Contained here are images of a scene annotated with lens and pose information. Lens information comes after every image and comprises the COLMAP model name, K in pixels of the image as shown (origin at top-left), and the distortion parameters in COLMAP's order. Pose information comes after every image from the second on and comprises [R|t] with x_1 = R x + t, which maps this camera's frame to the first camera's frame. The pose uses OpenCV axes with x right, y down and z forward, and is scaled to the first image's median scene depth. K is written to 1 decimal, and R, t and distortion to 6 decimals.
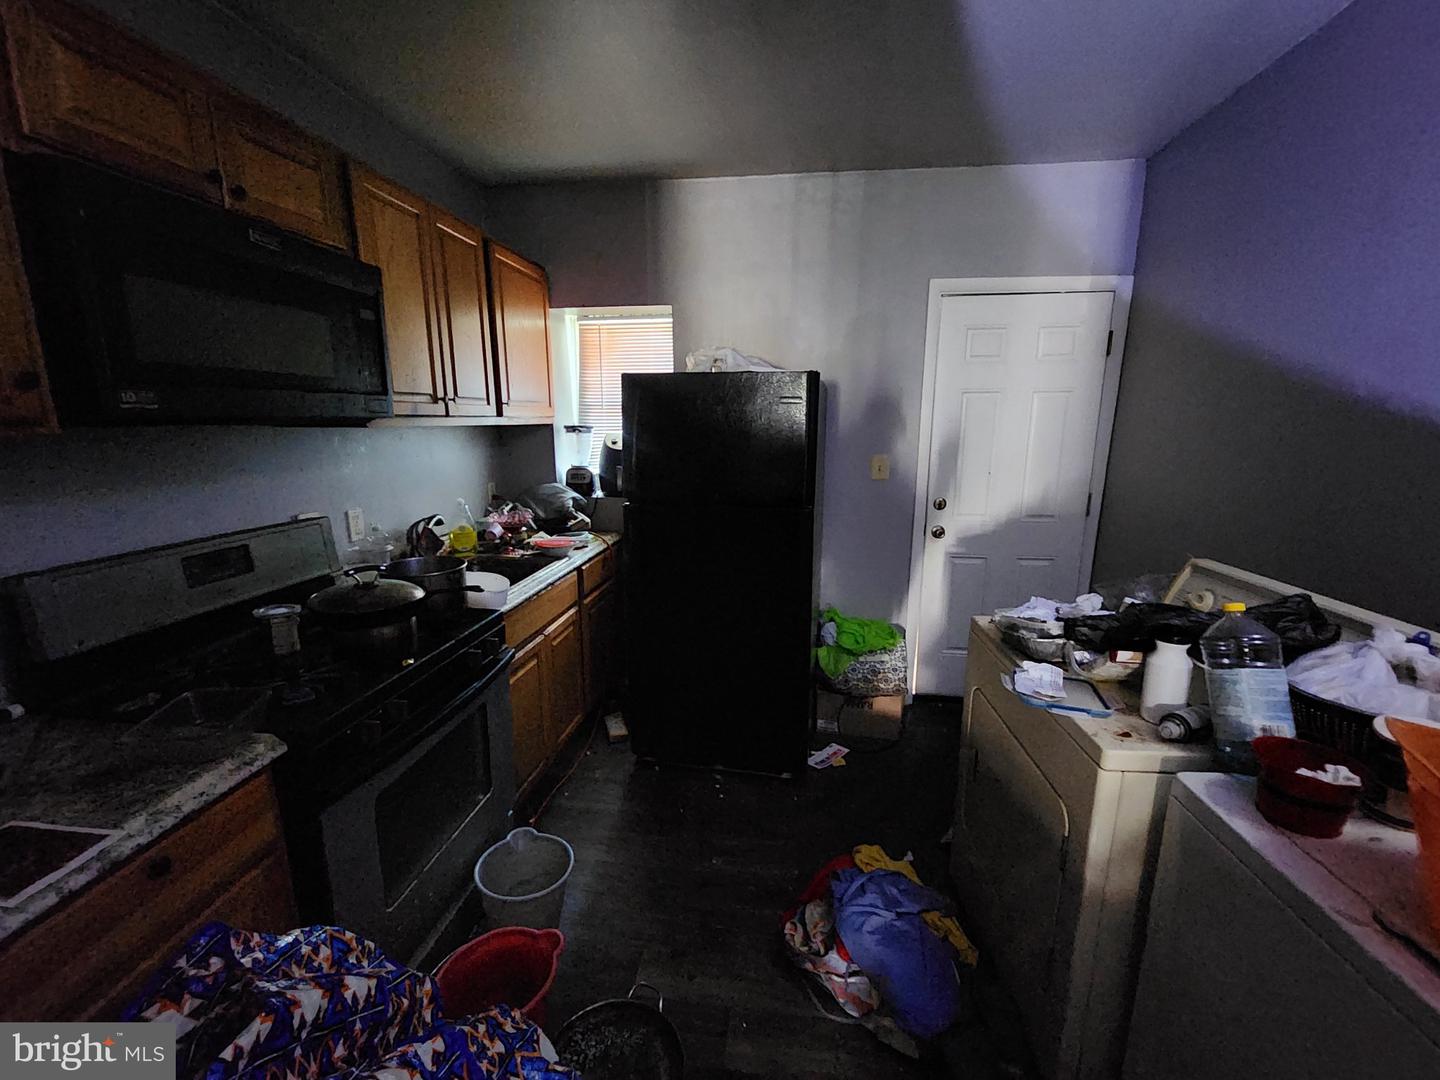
lens RADIAL K [[595.6, 0, 720.0], [0, 595.6, 540.0], [0, 0, 1]] dist [-0.003396, -0.000143]
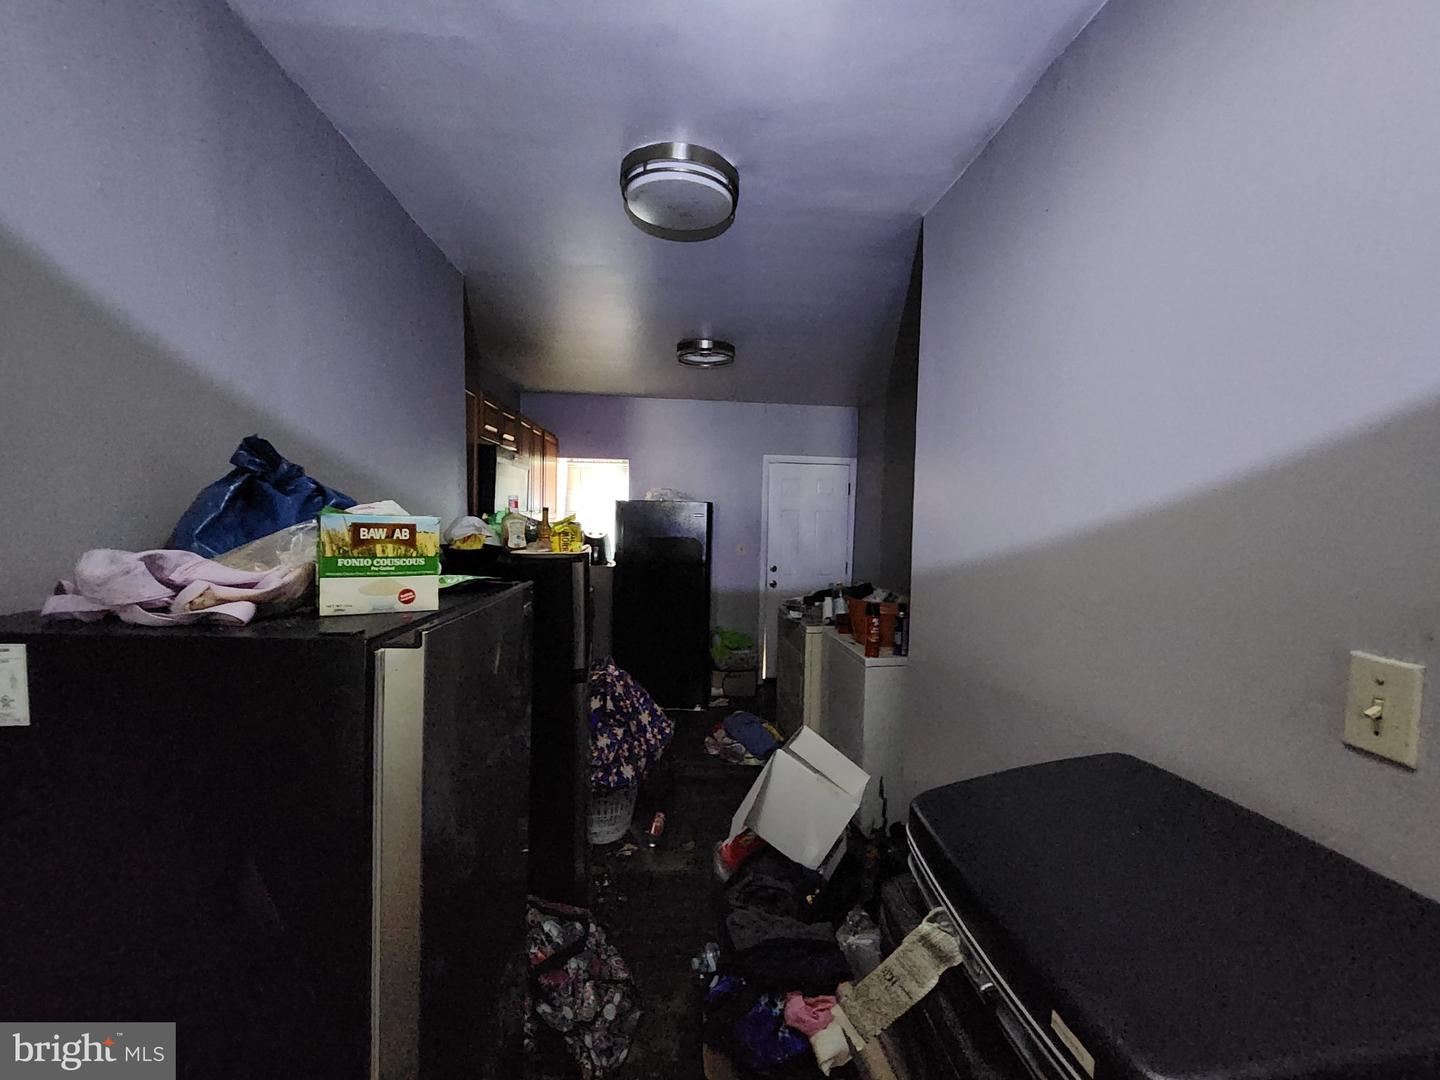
lens RADIAL K [[595.6, 0, 720.0], [0, 595.6, 540.0], [0, 0, 1]] dist [-0.003396, -0.000143]
pose [[0.975672, 0.026777, 0.217593, -0.230648], [0.009358, 0.986522, -0.163361, 0.160927], [-0.219034, 0.161423, 0.962272, -0.870060]]
